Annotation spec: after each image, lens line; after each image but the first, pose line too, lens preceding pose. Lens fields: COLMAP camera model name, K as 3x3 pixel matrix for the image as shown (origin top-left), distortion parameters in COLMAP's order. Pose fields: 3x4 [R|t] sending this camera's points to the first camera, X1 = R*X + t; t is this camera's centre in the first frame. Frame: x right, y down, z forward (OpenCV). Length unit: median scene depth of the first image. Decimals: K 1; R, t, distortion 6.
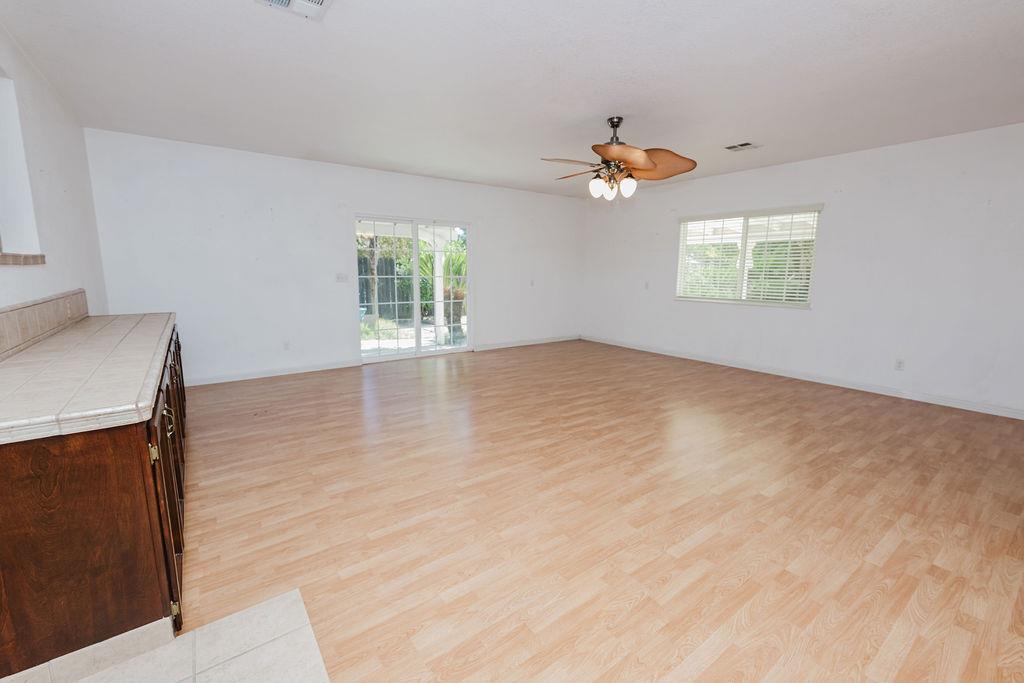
lens RADIAL K [[435.4, 0, 513.1], [0, 435.4, 337.4], [0, 0, 1]] dist [-0.002660, -0.000601]
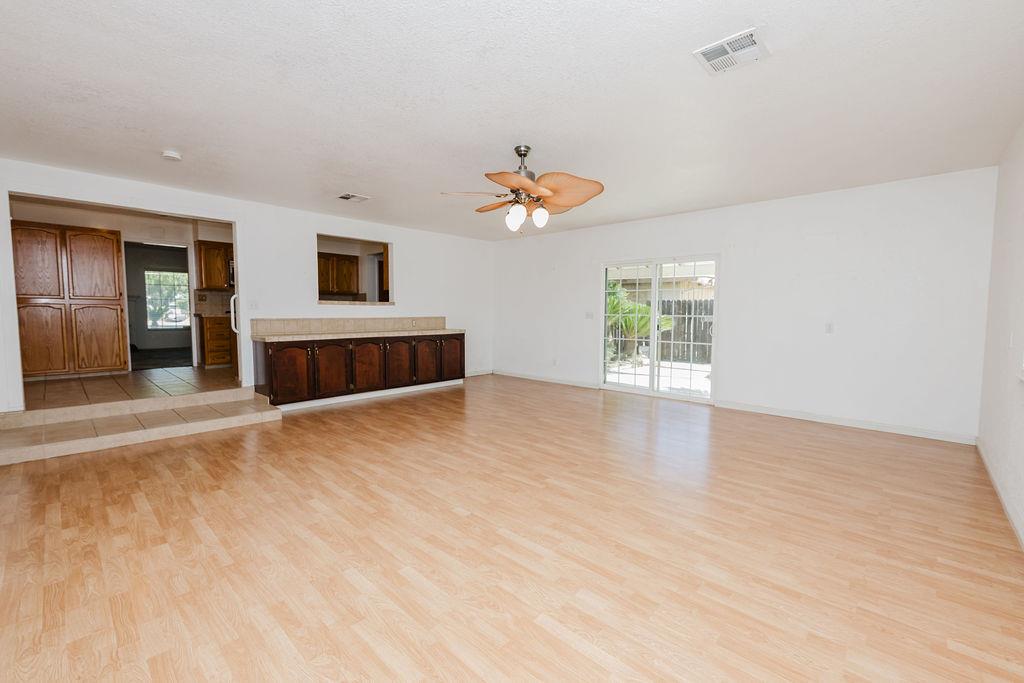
lens RADIAL K [[435.4, 0, 513.1], [0, 435.4, 337.4], [0, 0, 1]] dist [-0.002660, -0.000601]
pose [[0.175959, 0.050464, -0.983103, 1.173321], [-0.158650, 0.987084, 0.022273, -0.099095], [0.971529, 0.152050, 0.181692, 0.839773]]
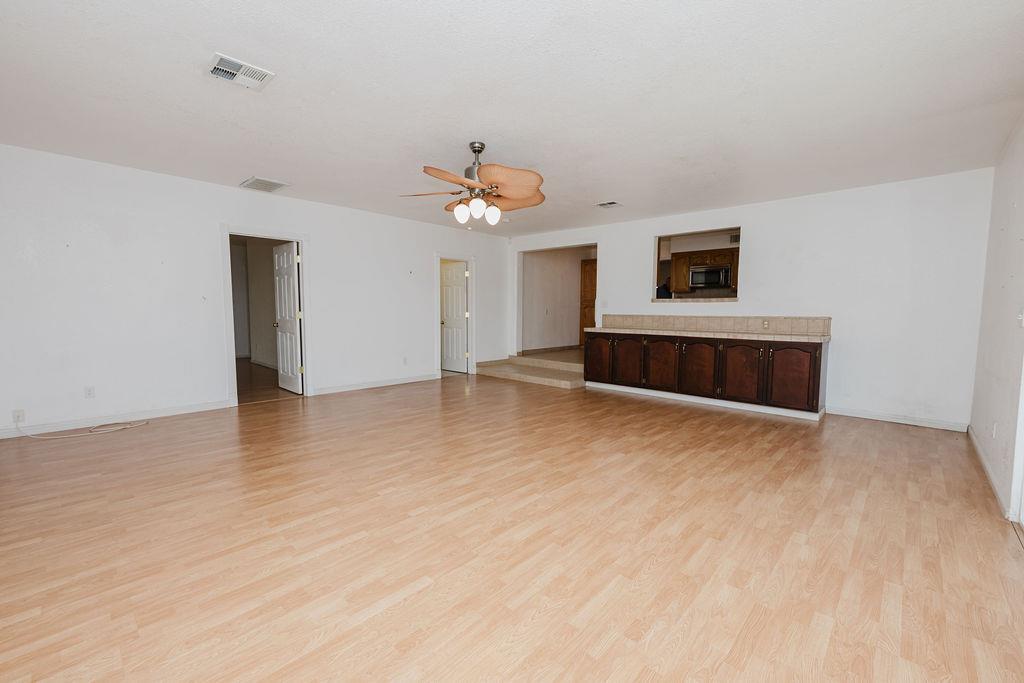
lens RADIAL K [[423.0, 0, 512.0], [0, 423.0, 341.5], [0, 0, 1]] dist [-0.000303, 0.000196]
pose [[-0.984248, -0.001715, -0.176783, 0.316261], [-0.043120, 0.972083, 0.230640, -0.283763], [0.171452, 0.234629, -0.956845, 1.974926]]
